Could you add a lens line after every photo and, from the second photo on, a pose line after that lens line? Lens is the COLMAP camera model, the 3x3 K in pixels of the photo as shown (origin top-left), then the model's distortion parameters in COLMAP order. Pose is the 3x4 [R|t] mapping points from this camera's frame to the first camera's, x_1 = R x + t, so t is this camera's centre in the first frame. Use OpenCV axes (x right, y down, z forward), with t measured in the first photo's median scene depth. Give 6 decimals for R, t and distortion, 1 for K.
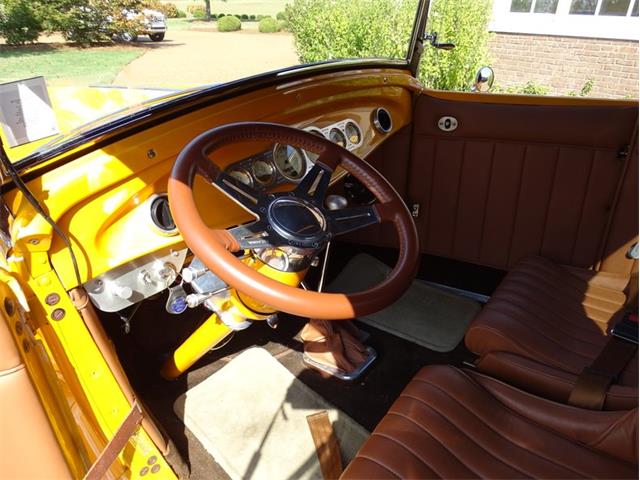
lens RADIAL K [[463.3, 0, 326.7], [0, 463.3, 240.4], [0, 0, 1]] dist [-0.001594, 0.008416]
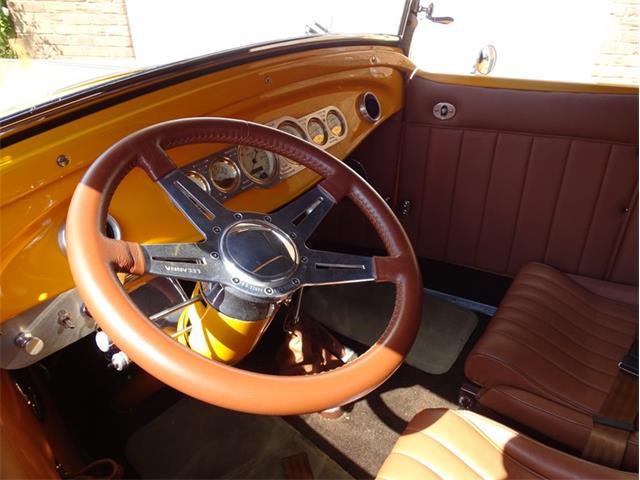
lens RADIAL K [[463.3, 0, 326.7], [0, 463.3, 240.4], [0, 0, 1]] dist [-0.001594, 0.008416]
pose [[0.999365, -0.001325, 0.035618, 0.009377], [-0.000387, 0.998847, 0.048010, -0.055694], [-0.035641, -0.047993, 0.998212, 0.139164]]
